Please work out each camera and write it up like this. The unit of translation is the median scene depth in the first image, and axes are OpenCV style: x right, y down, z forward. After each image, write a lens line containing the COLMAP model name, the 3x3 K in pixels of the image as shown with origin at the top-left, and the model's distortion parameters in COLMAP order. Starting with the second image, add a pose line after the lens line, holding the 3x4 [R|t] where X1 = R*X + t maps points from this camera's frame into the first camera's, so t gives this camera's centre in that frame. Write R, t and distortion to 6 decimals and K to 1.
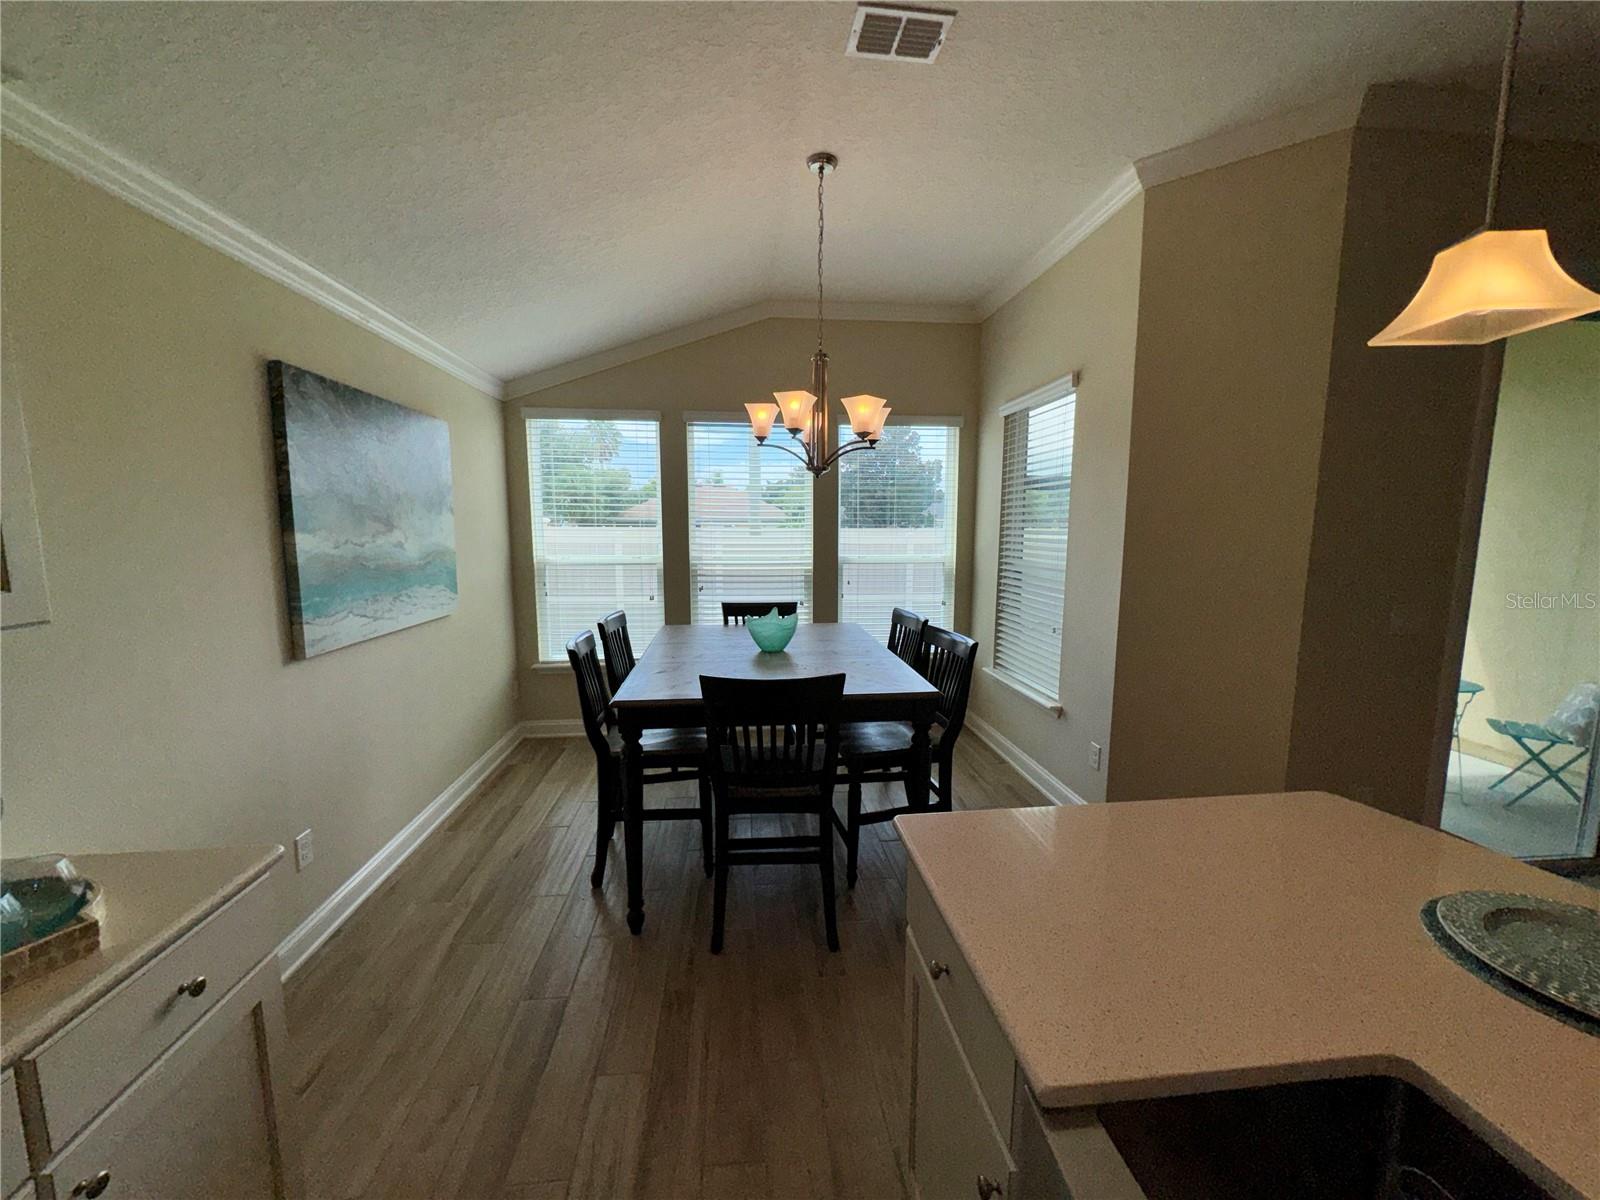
lens RADIAL K [[635.3, 0, 798.0], [0, 635.3, 603.1], [0, 0, 1]] dist [-0.001363, -0.000403]
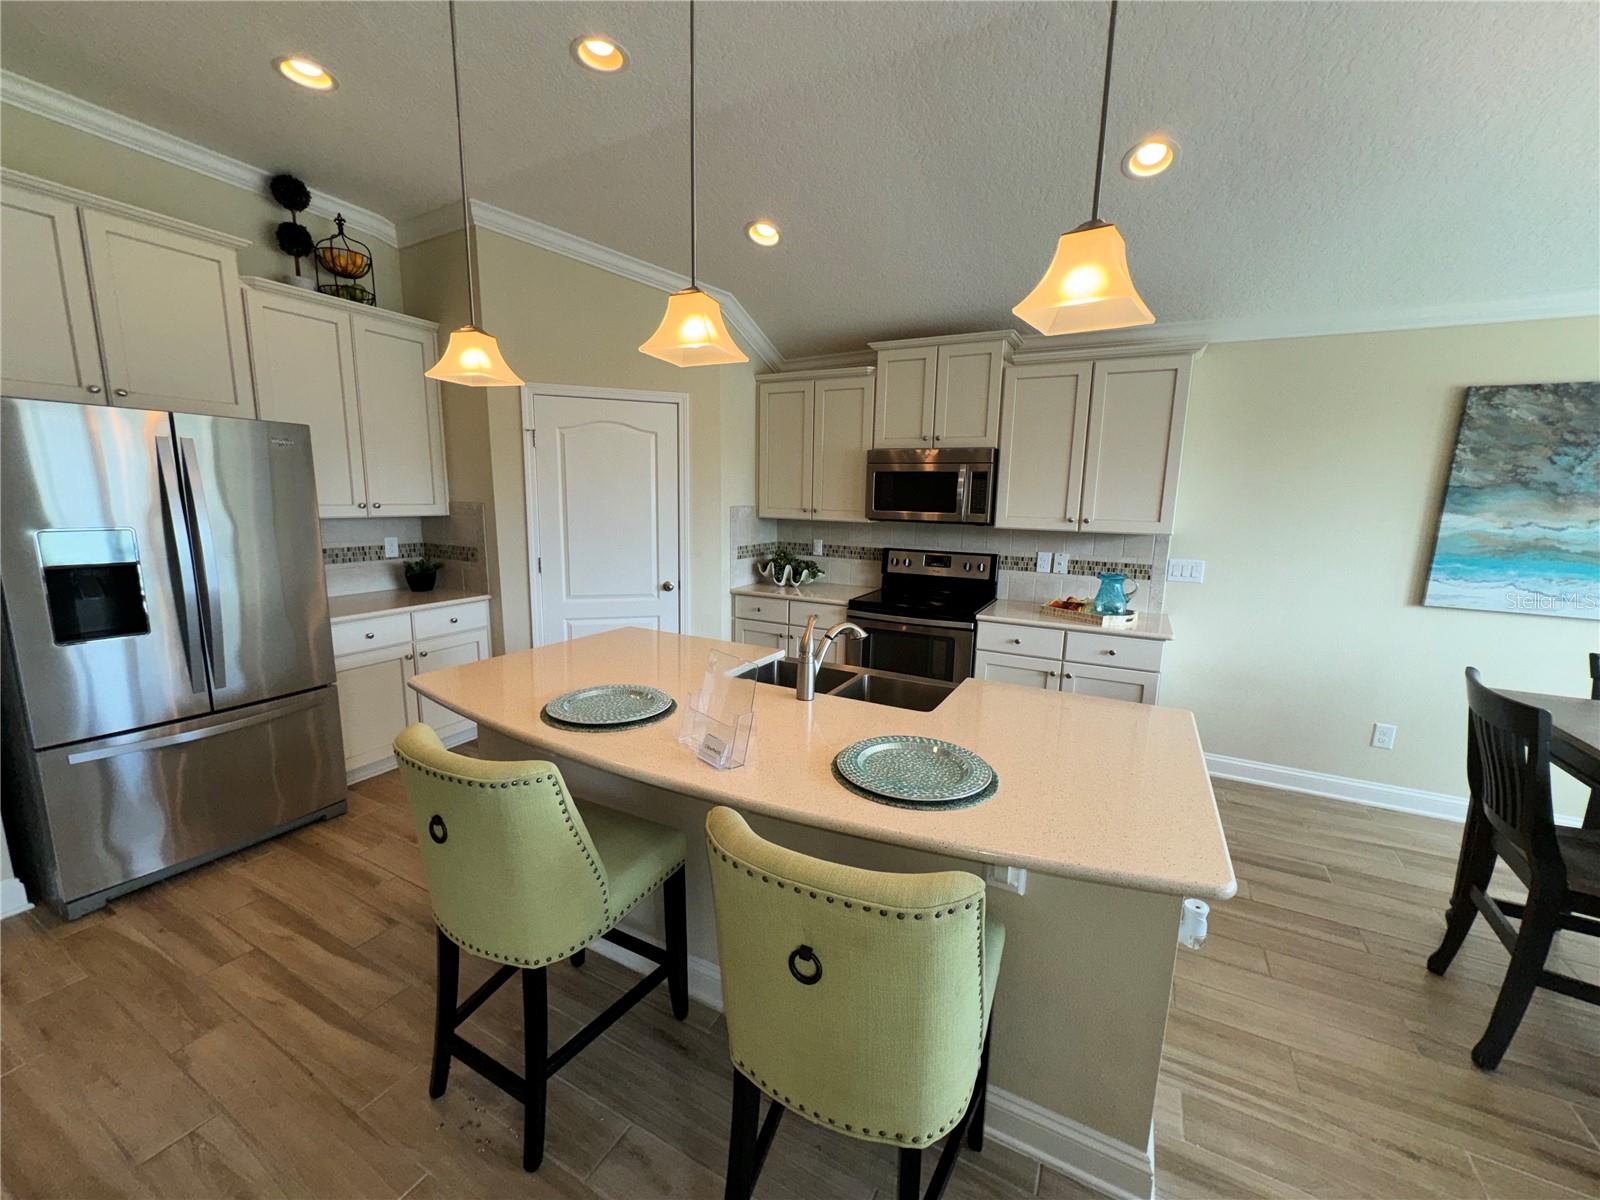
lens RADIAL K [[635.3, 0, 811.5], [0, 635.3, 606.4], [0, 0, 1]] dist [-0.001363, -0.000403]
pose [[-0.550084, 0.135035, -0.824120, 1.052666], [-0.124445, 0.962568, 0.240785, -0.073876], [0.825785, 0.235009, -0.512688, 0.592791]]
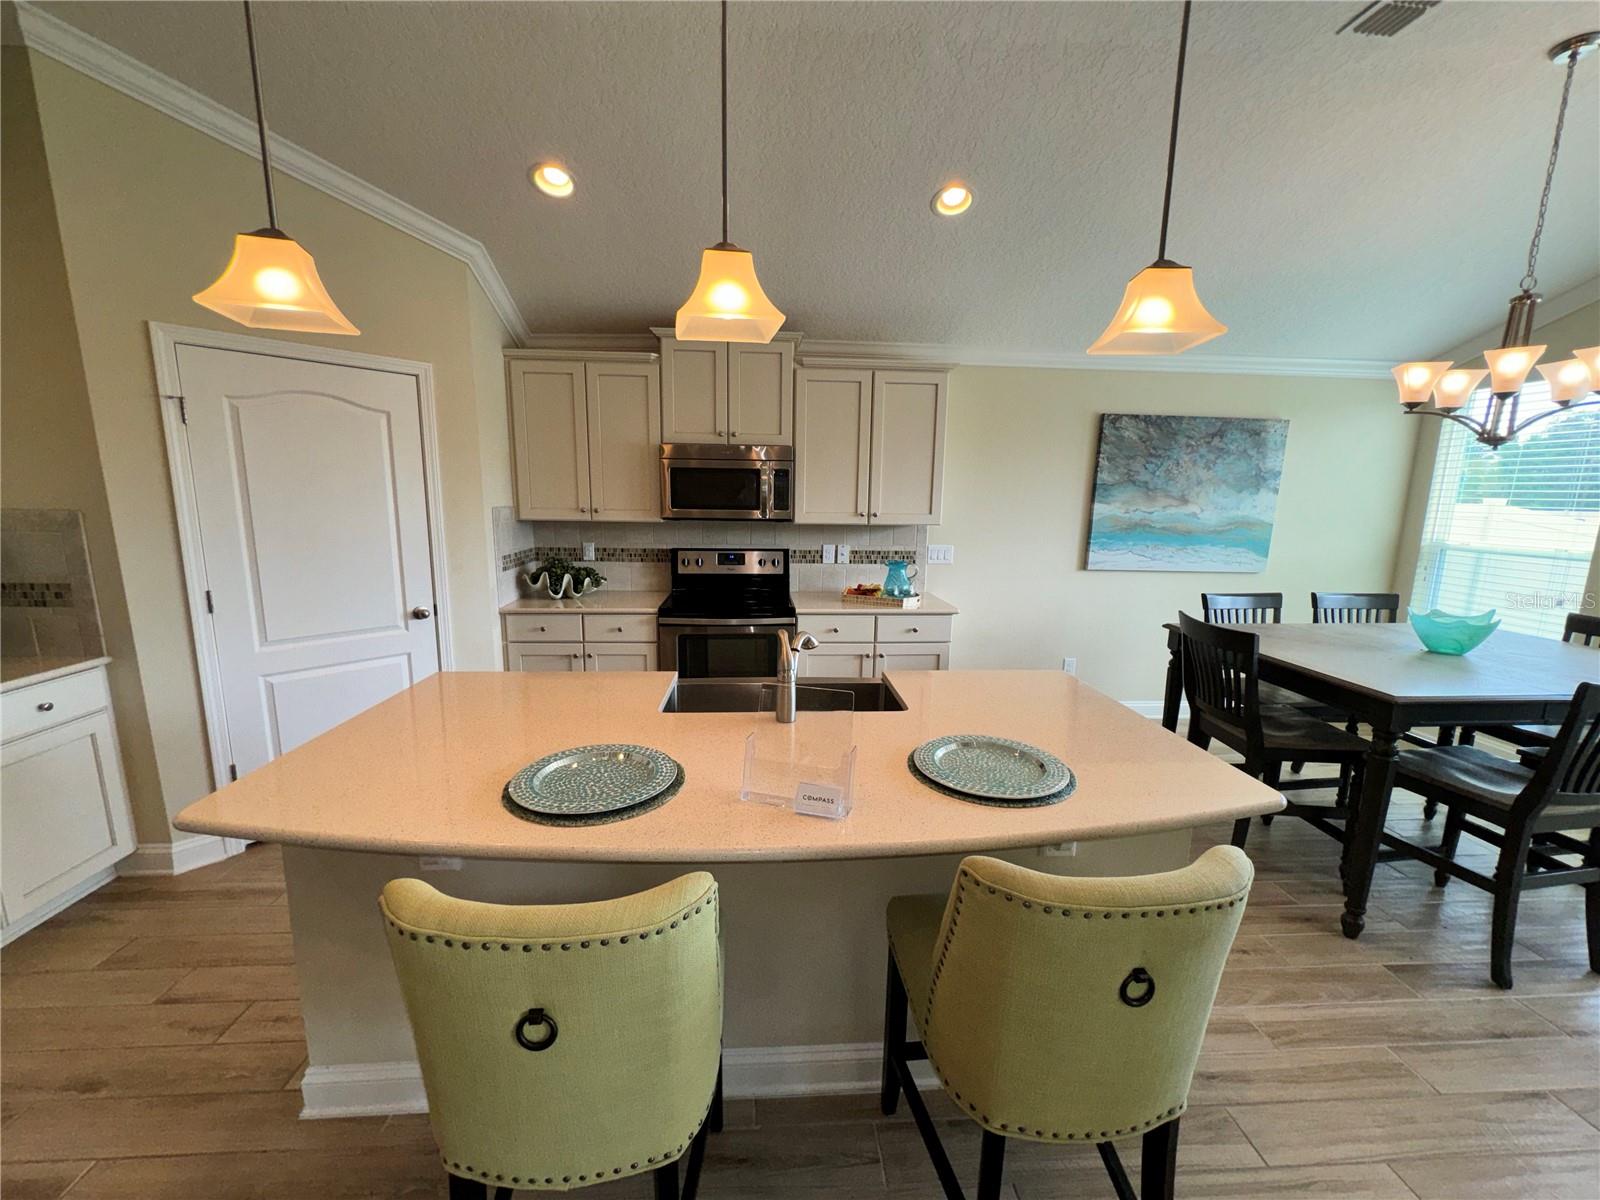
lens RADIAL K [[635.3, 0, 802.1], [0, 635.3, 593.6], [0, 0, 1]] dist [-0.001363, -0.000403]
pose [[-0.031616, 0.153666, -0.987617, 1.106728], [-0.139519, 0.977758, 0.156599, -0.020283], [0.989715, 0.142743, -0.009473, 0.176089]]
